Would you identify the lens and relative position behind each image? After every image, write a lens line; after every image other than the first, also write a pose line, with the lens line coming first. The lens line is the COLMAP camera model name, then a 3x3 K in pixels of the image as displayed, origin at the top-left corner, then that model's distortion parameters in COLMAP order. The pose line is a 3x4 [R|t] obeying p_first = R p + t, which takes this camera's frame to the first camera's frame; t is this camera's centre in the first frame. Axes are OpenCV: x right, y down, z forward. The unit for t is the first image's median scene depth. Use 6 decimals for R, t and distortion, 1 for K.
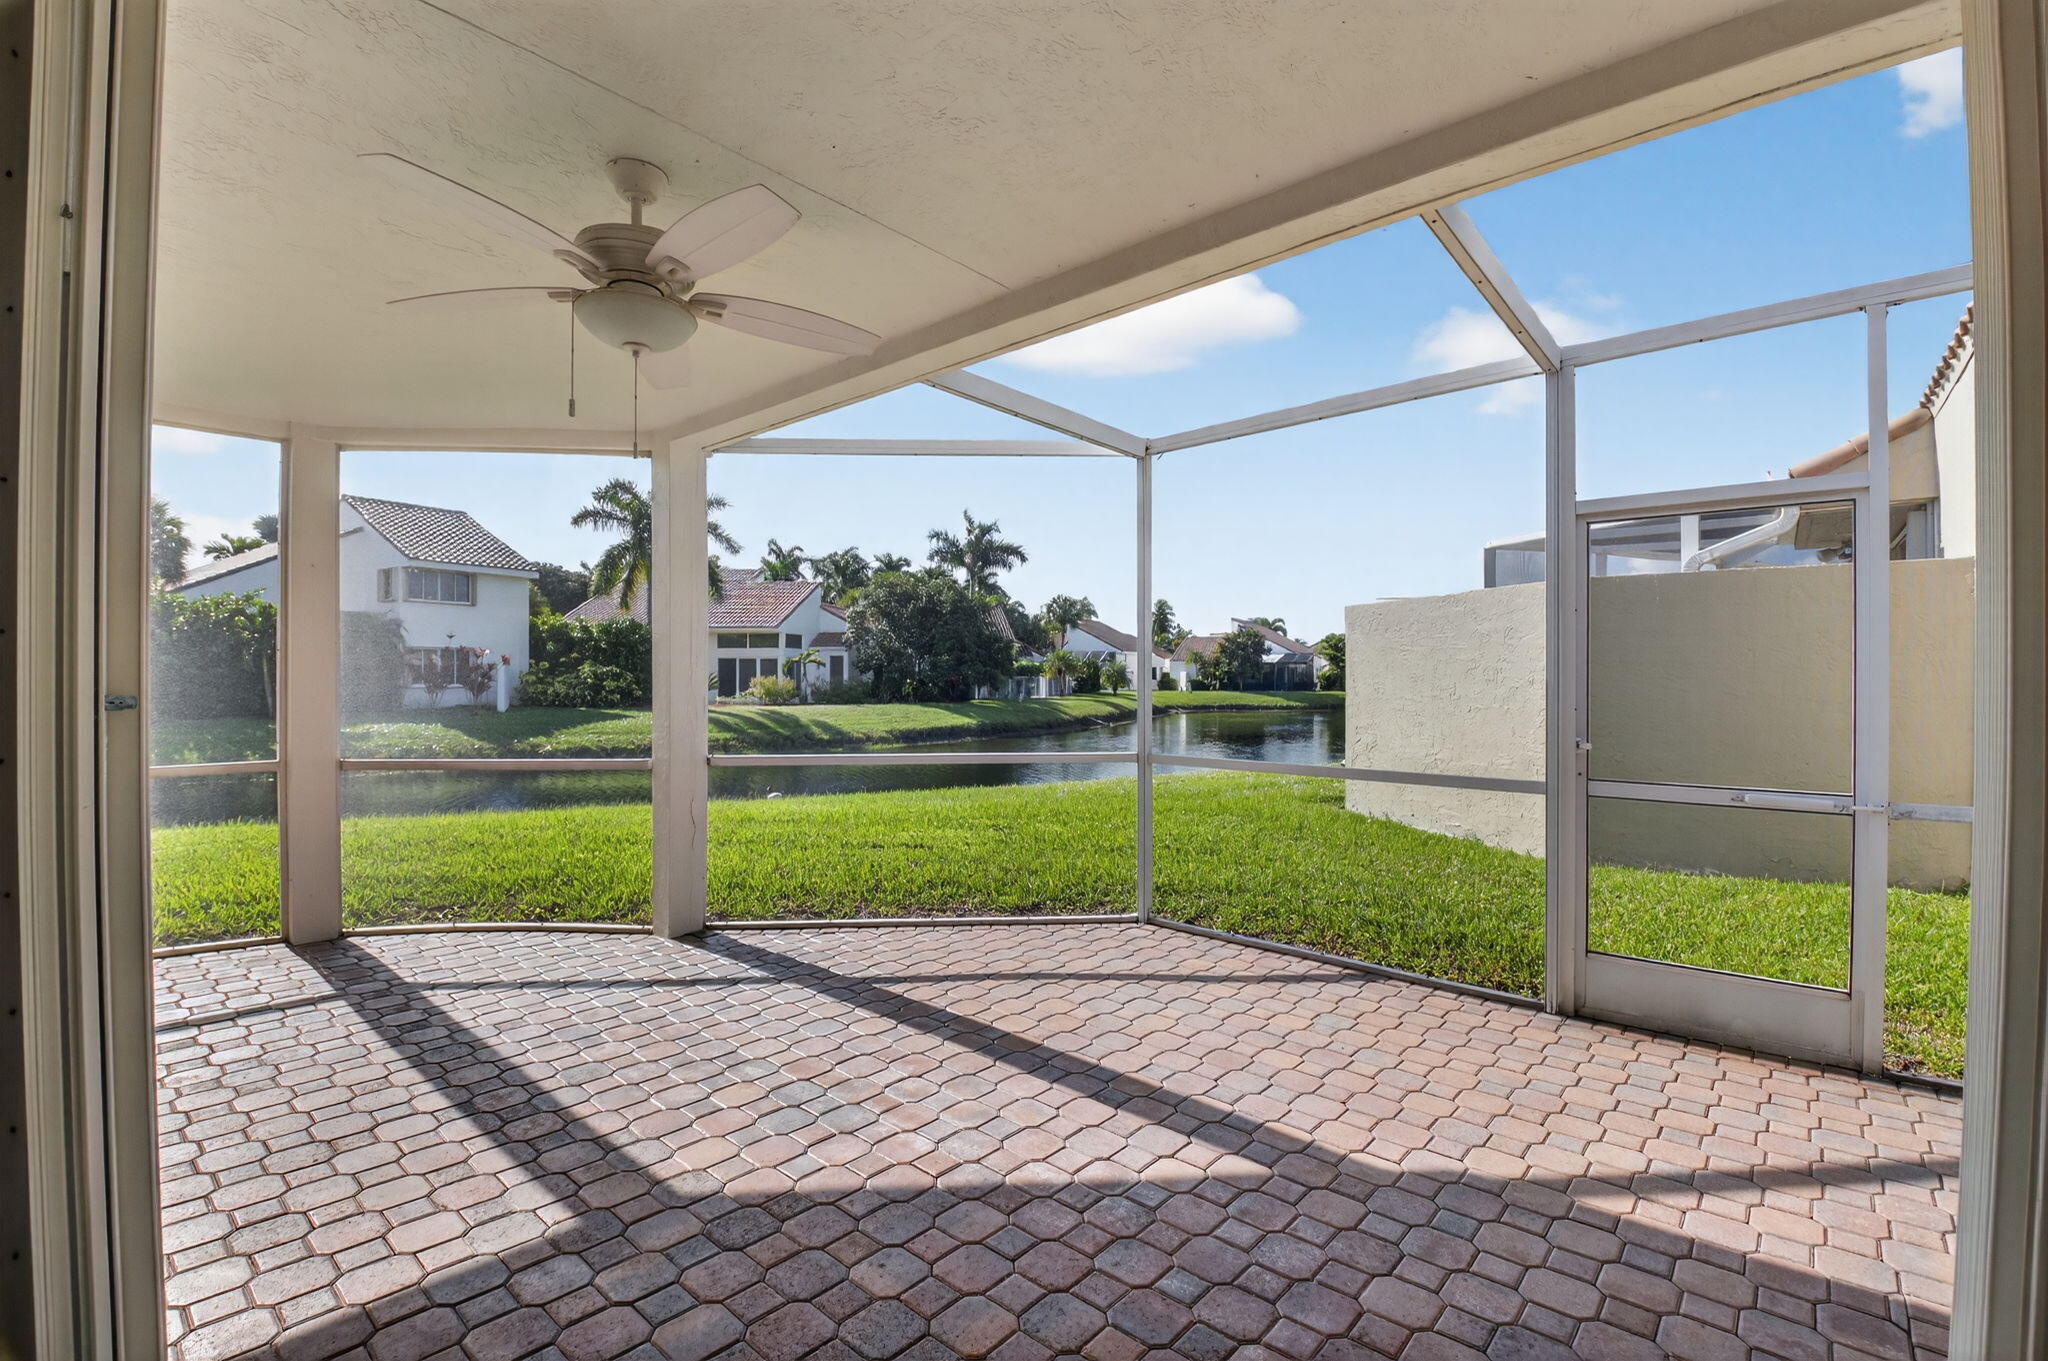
lens RADIAL K [[911.8, 0, 1034.8], [0, 911.8, 679.3], [0, 0, 1]] dist [-0.003491, -0.001009]
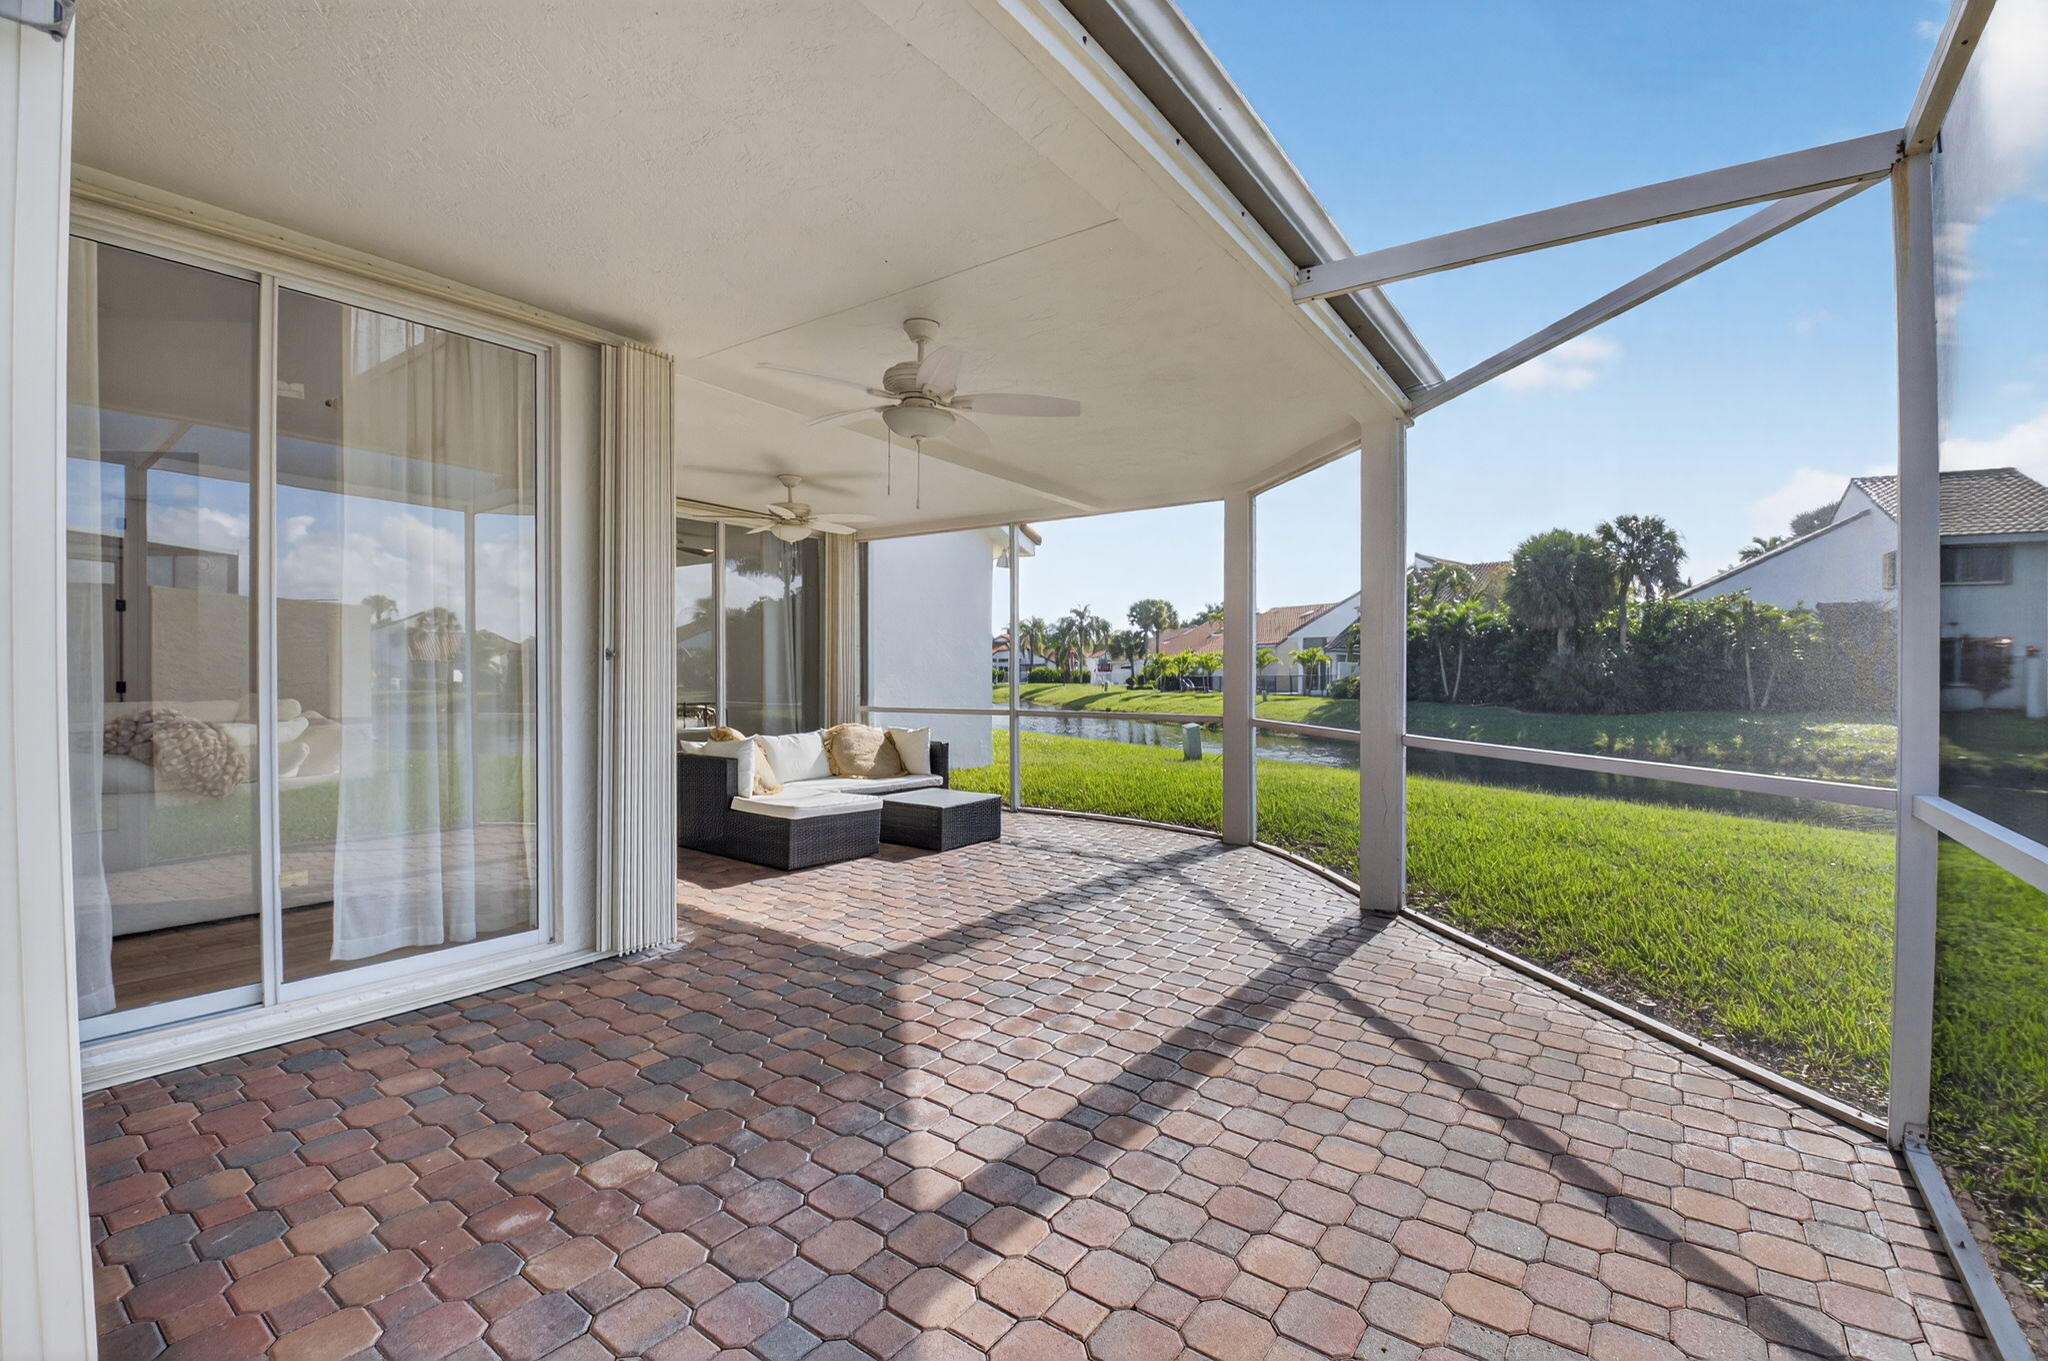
lens RADIAL K [[911.8, 0, 1034.8], [0, 911.8, 677.2], [0, 0, 1]] dist [-0.003491, -0.001009]
pose [[0.076274, 0.003950, -0.997079, 0.697615], [-0.007432, 0.999967, 0.003393, 0.028877], [0.997059, 0.007152, 0.076301, 0.655631]]
